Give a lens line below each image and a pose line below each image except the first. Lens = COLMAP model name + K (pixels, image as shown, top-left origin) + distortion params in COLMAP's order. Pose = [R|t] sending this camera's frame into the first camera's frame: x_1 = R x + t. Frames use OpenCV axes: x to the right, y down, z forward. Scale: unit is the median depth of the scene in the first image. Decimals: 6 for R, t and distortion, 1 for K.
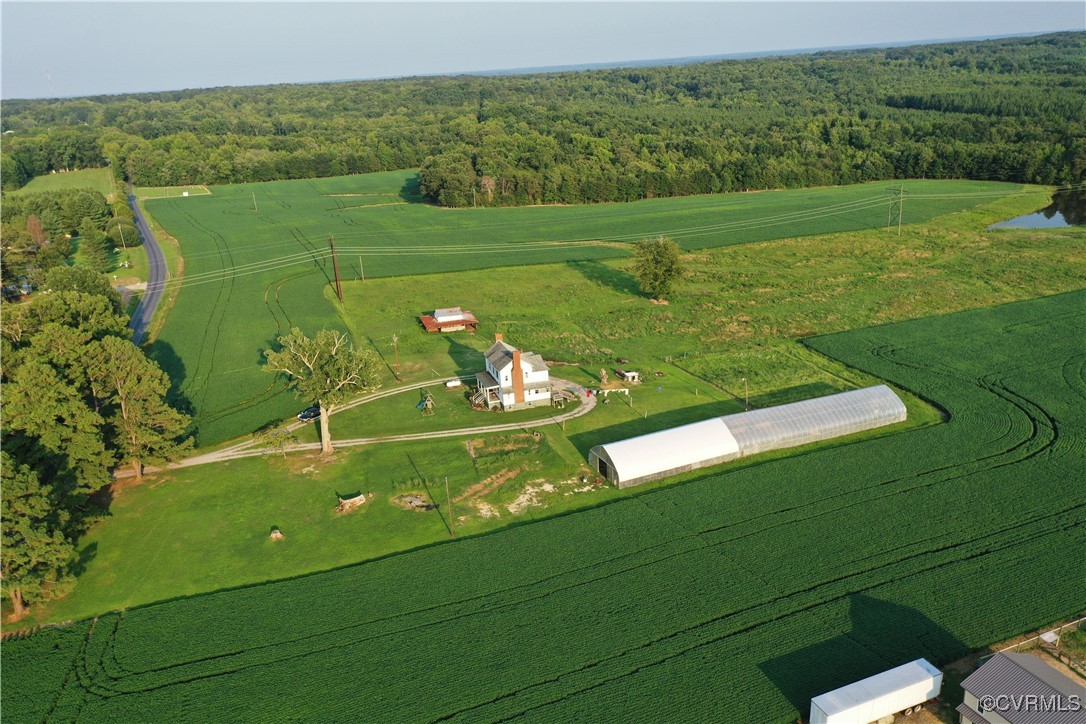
lens RADIAL K [[858.6, 0, 543.0], [0, 858.6, 362.0], [0, 0, 1]] dist [0.008192, 0.017650]
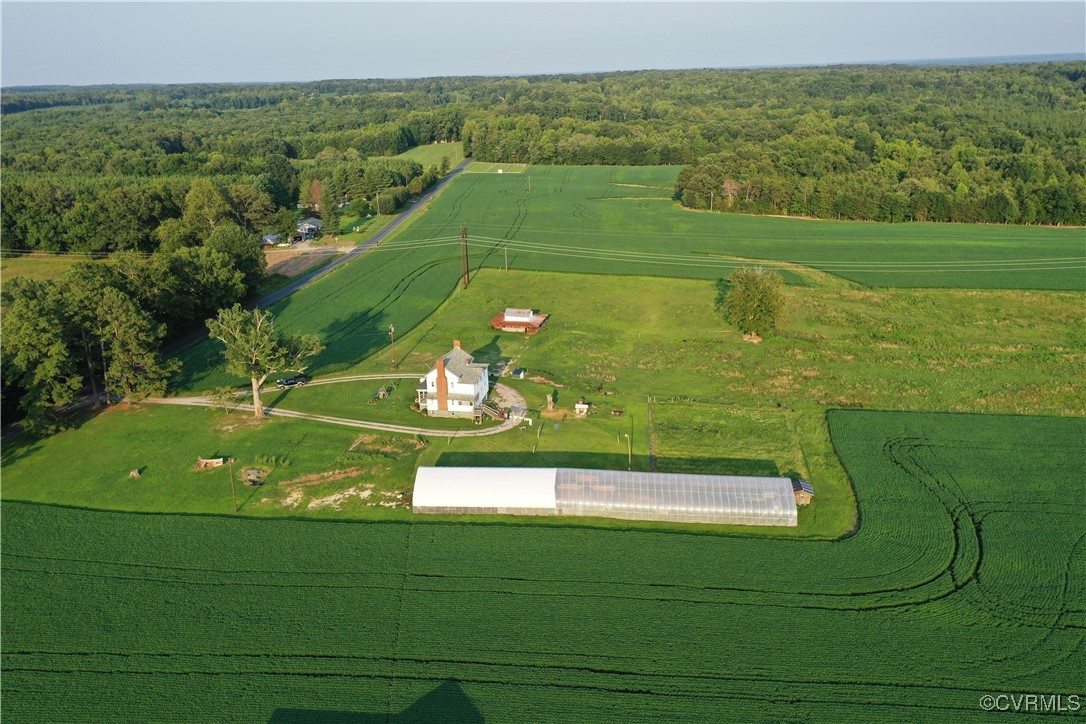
lens RADIAL K [[858.6, 0, 543.0], [0, 858.6, 362.0], [0, 0, 1]] dist [0.008192, 0.017650]
pose [[0.880249, 0.182282, -0.438105, 0.203912], [-0.174931, 0.982901, 0.057480, -0.035110], [0.441091, 0.026042, 0.897084, 0.054049]]
